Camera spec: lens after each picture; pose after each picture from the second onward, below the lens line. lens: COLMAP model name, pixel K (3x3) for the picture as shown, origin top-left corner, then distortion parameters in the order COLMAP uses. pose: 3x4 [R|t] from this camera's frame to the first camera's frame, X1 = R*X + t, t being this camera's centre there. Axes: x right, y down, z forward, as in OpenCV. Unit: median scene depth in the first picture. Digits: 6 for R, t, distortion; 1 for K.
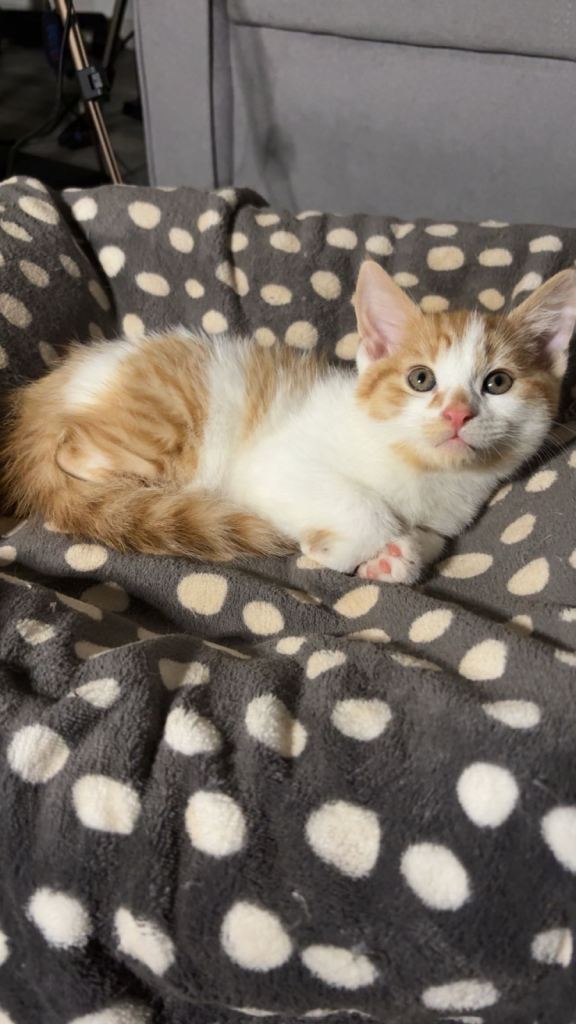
lens RADIAL K [[837.3, 0, 289.1], [0, 837.3, 511.1], [0, 0, 1]] dist [-0.007576, 0.017118]
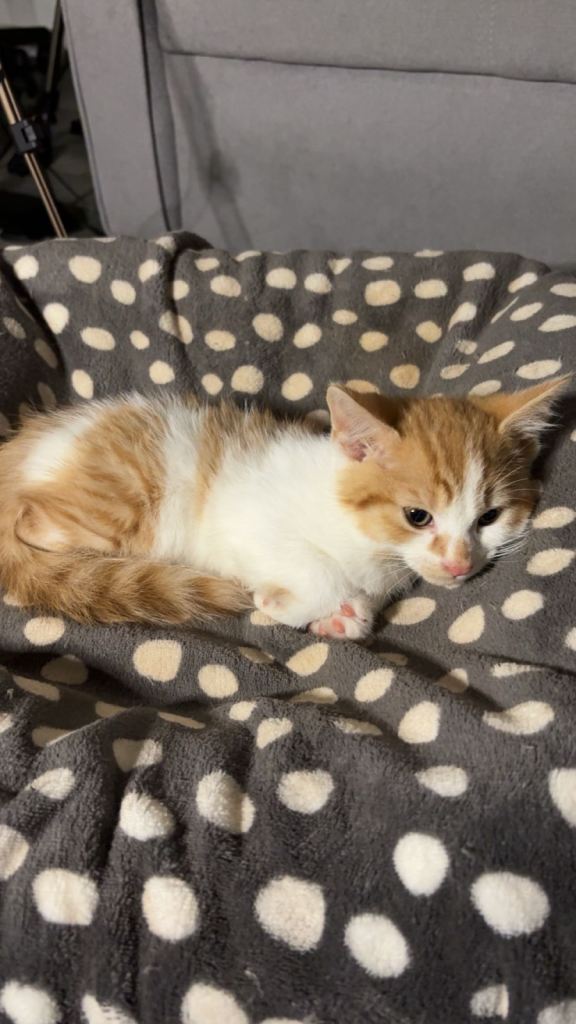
lens RADIAL K [[837.3, 0, 290.9], [0, 837.3, 509.6], [0, 0, 1]] dist [-0.007576, 0.017118]
pose [[0.997058, -0.075186, 0.014916, 0.061105], [0.074970, 0.997080, 0.014521, -0.093374], [-0.015965, -0.013360, 0.999783, -0.036608]]
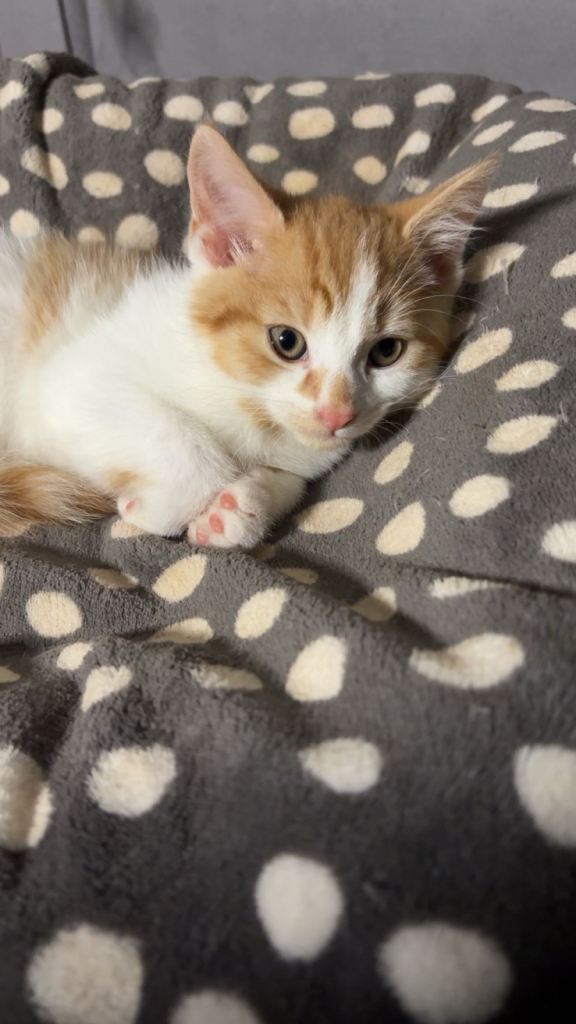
lens RADIAL K [[837.3, 0, 290.8], [0, 837.3, 513.5], [0, 0, 1]] dist [-0.007576, 0.017118]
pose [[0.995440, -0.086135, 0.040992, 0.156767], [0.082268, 0.992705, 0.088145, -0.007184], [-0.048285, -0.084371, 0.995264, 0.270941]]
